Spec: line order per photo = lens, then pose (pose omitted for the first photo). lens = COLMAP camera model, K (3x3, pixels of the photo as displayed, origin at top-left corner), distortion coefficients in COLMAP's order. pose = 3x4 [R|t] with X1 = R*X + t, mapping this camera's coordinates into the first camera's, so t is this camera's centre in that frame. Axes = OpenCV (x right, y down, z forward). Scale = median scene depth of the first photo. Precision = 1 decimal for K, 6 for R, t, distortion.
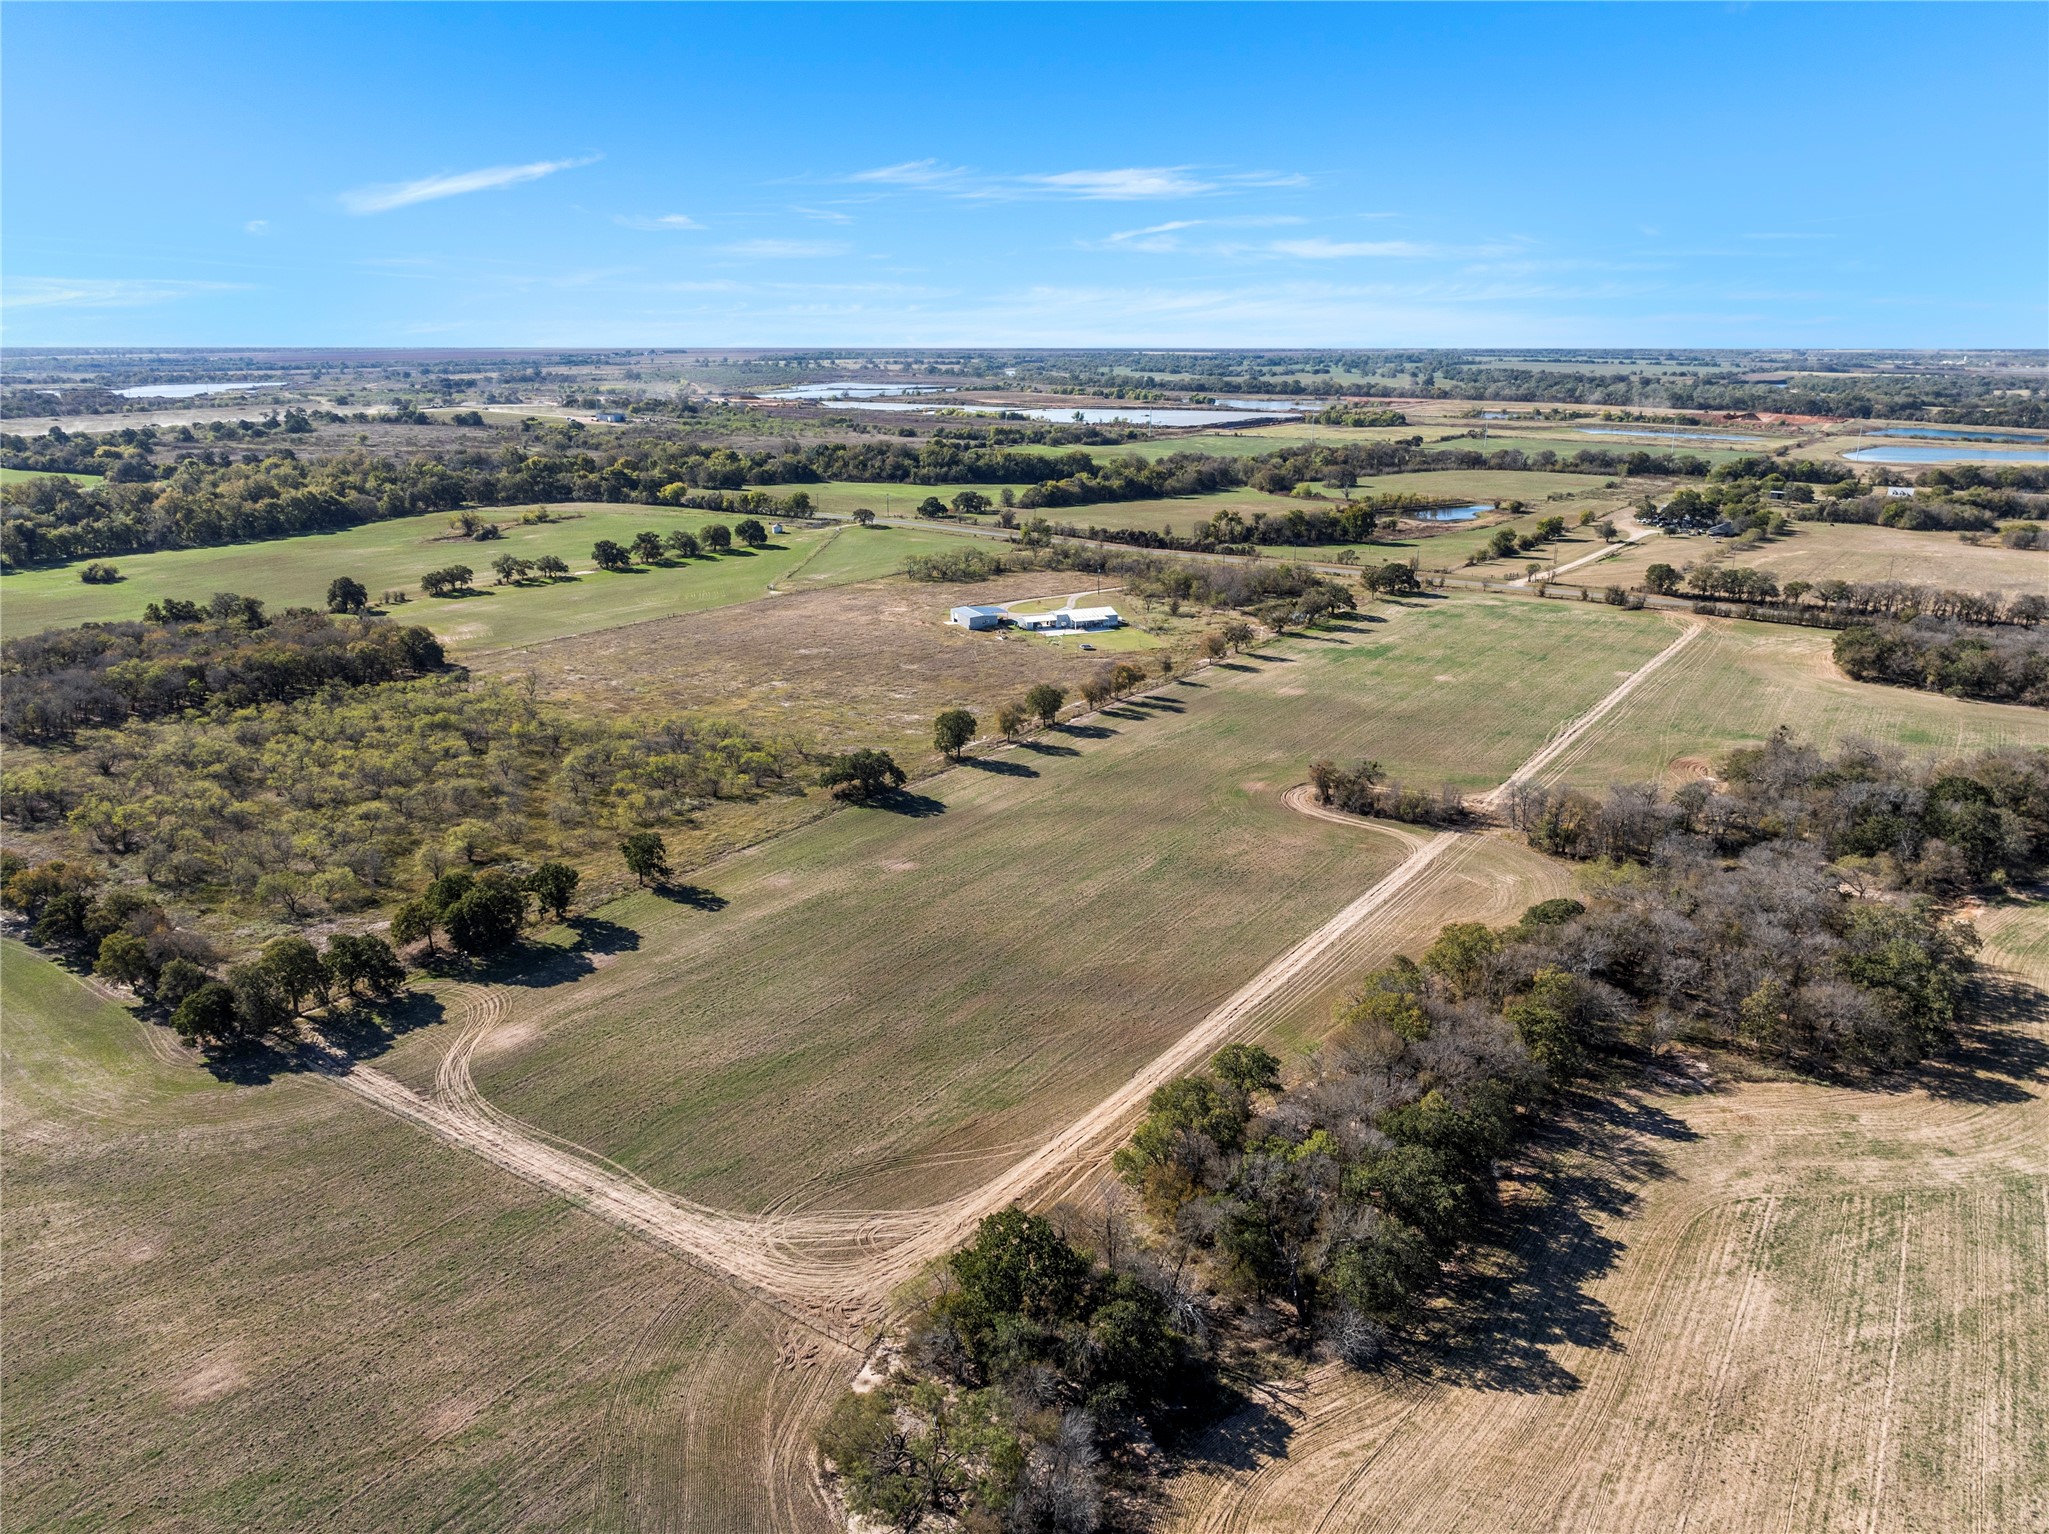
lens RADIAL K [[1527.5, 0, 1029.3], [0, 1527.5, 748.7], [0, 0, 1]] dist [-0.087459, 0.078616]
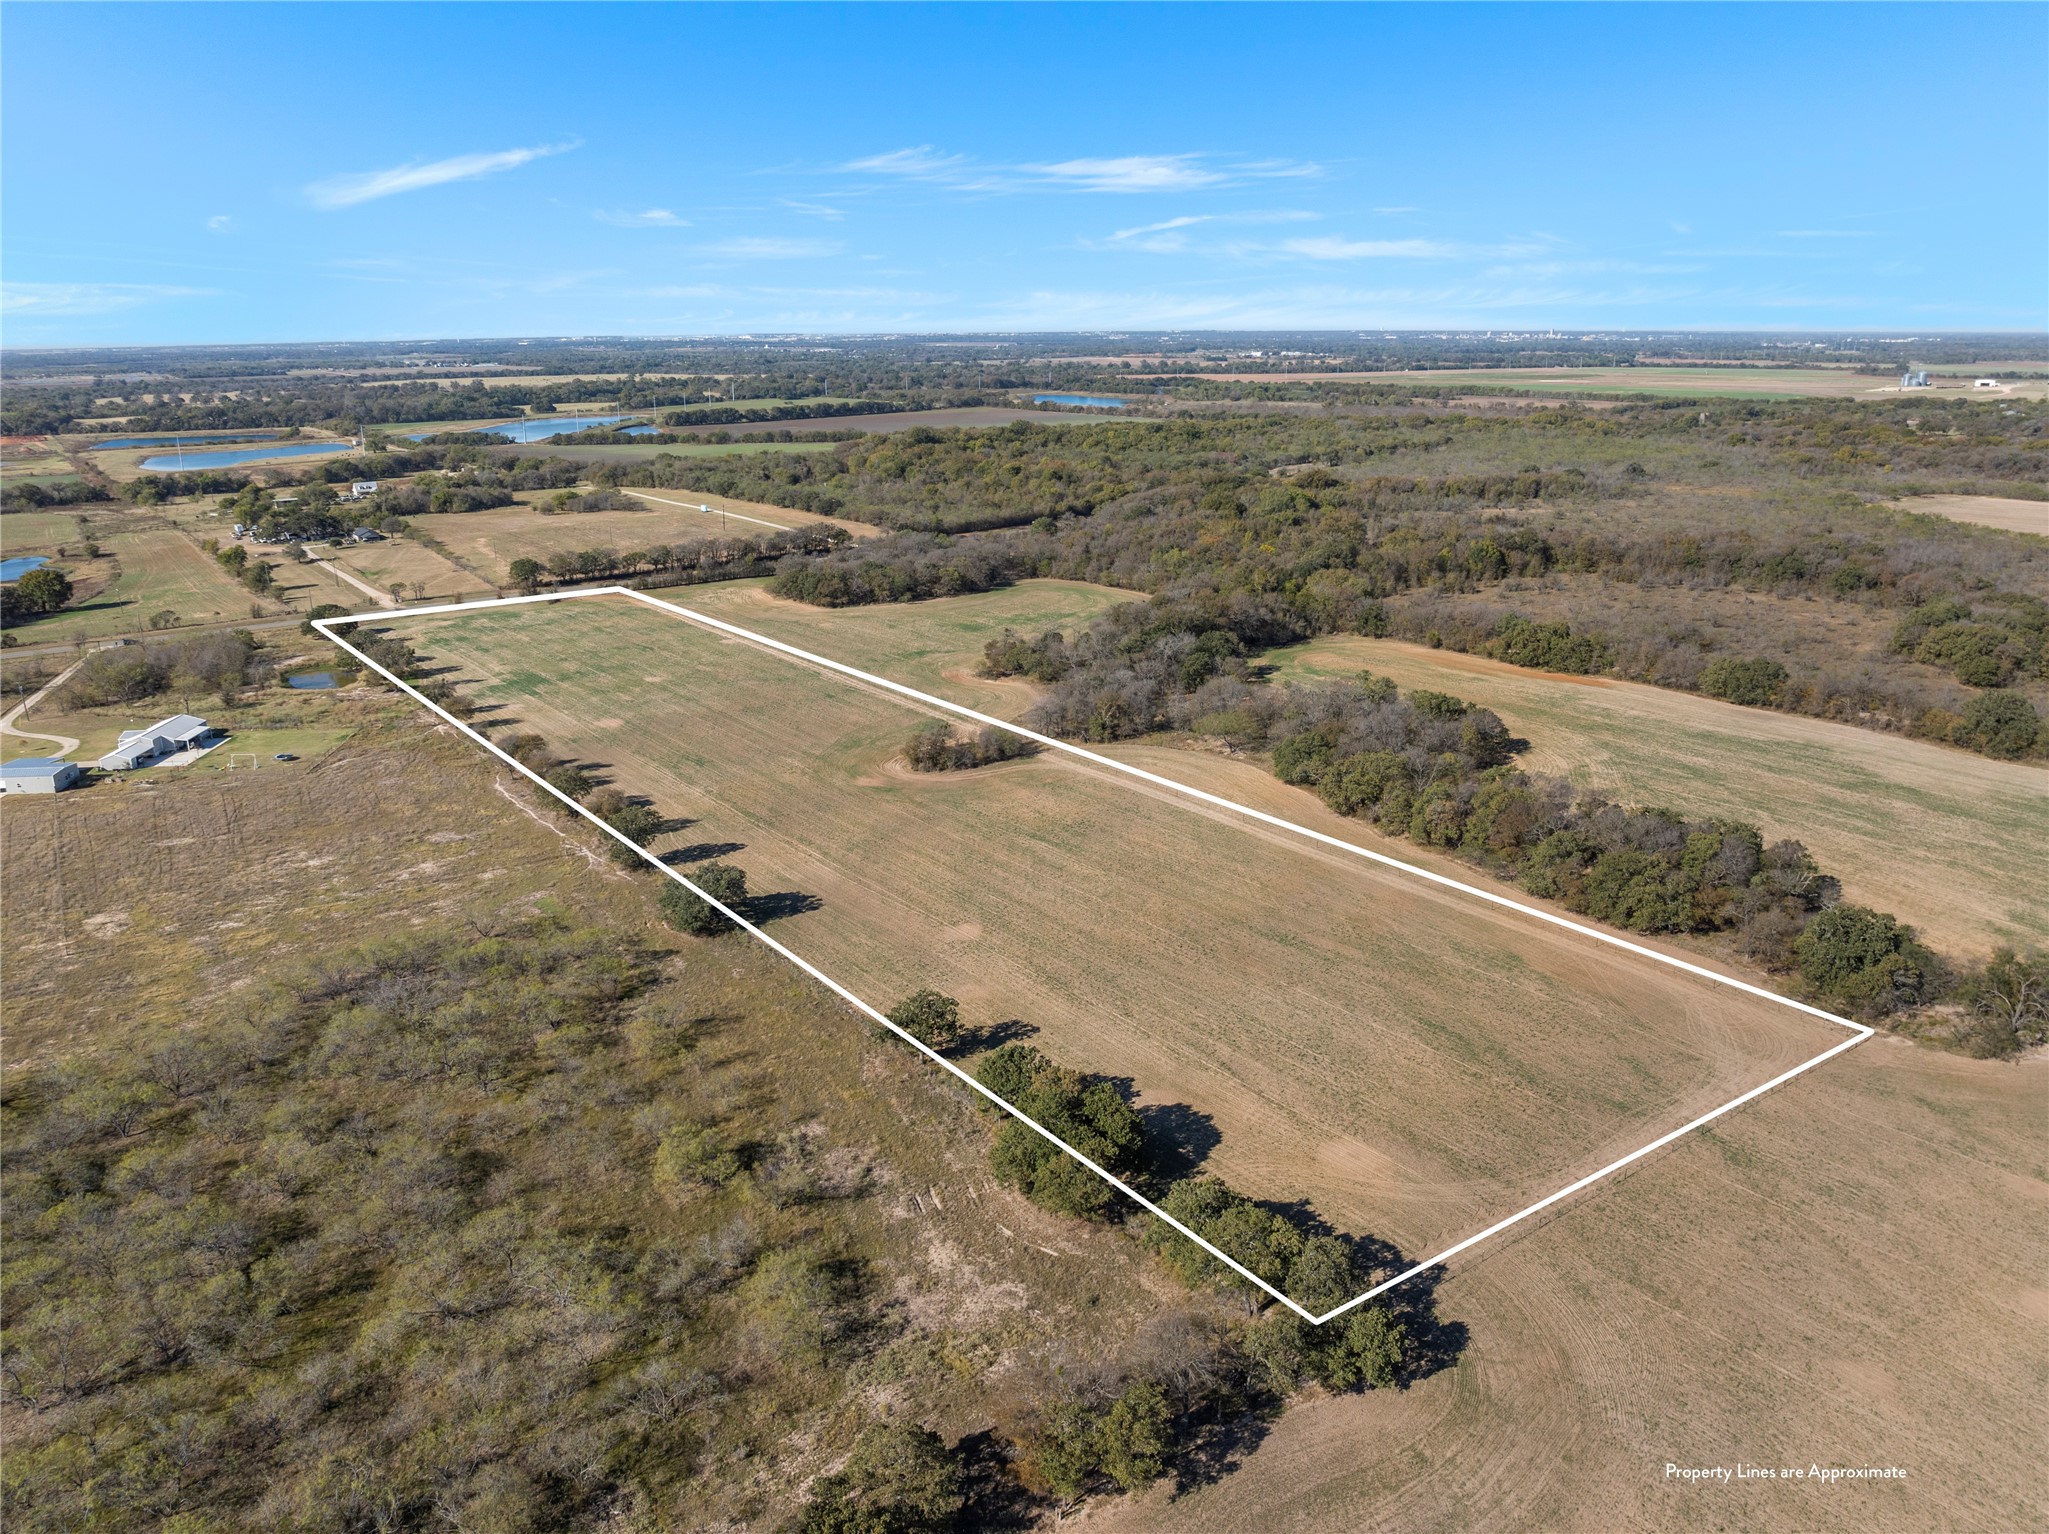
lens RADIAL K [[1480.8, 0, 1014.0], [0, 1480.8, 733.7], [0, 0, 1]] dist [-0.029491, -0.004659]
pose [[0.394693, -0.271729, 0.877713, -0.907319], [0.286714, 0.943993, 0.163318, -0.189160], [-0.872933, 0.187192, 0.450496, 0.628444]]
